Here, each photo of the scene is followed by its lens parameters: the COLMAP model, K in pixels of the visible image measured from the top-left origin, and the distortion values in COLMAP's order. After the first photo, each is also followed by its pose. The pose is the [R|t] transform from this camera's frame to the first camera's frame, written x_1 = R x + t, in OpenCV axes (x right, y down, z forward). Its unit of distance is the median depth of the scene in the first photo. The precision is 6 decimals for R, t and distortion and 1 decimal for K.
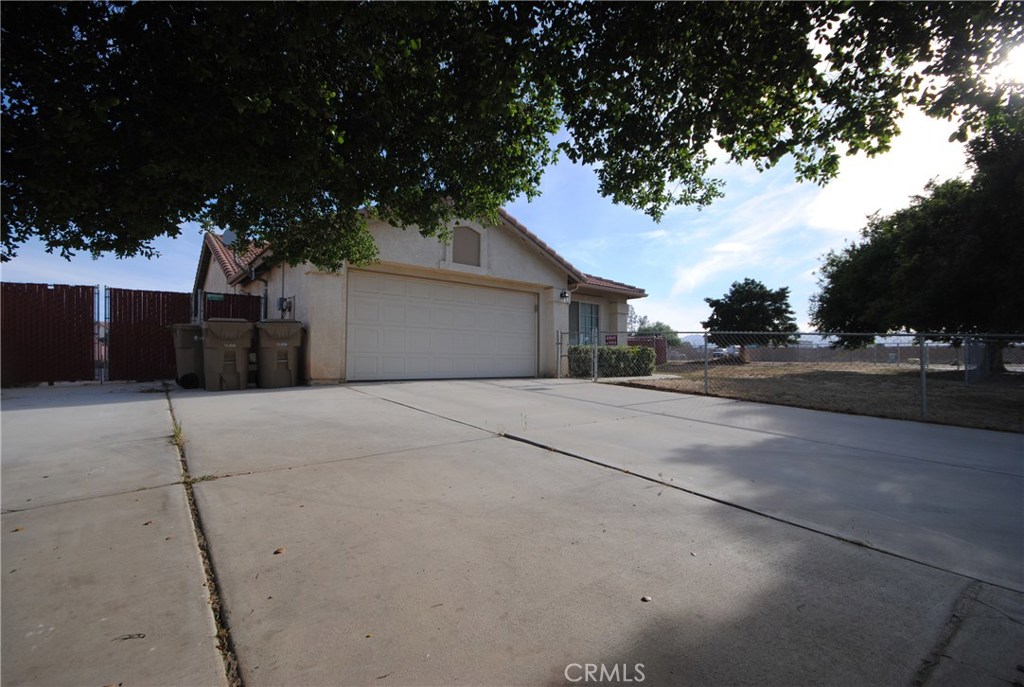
lens RADIAL K [[446.5, 0, 509.0], [0, 446.5, 346.7], [0, 0, 1]] dist [-0.002275, -0.000224]
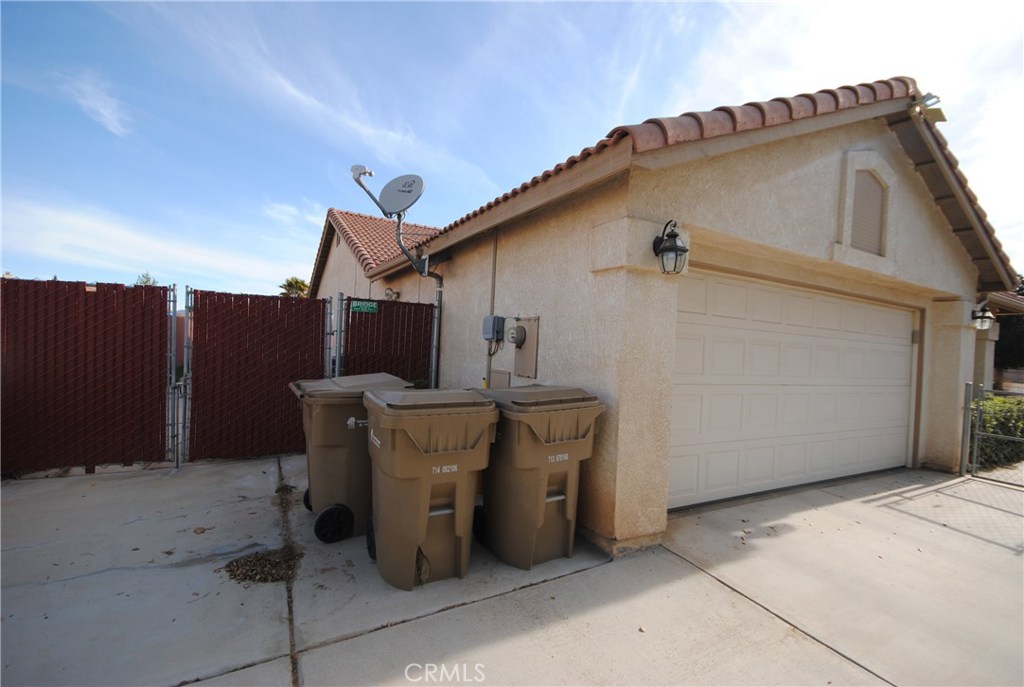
lens RADIAL K [[456.3, 0, 512.0], [0, 456.3, 343.5], [0, 0, 1]] dist [-0.004222, -0.000427]
pose [[0.982913, 0.045615, -0.178328, -0.320939], [-0.042390, 0.998862, 0.021857, -0.072995], [0.179122, -0.013924, 0.983728, 0.403940]]
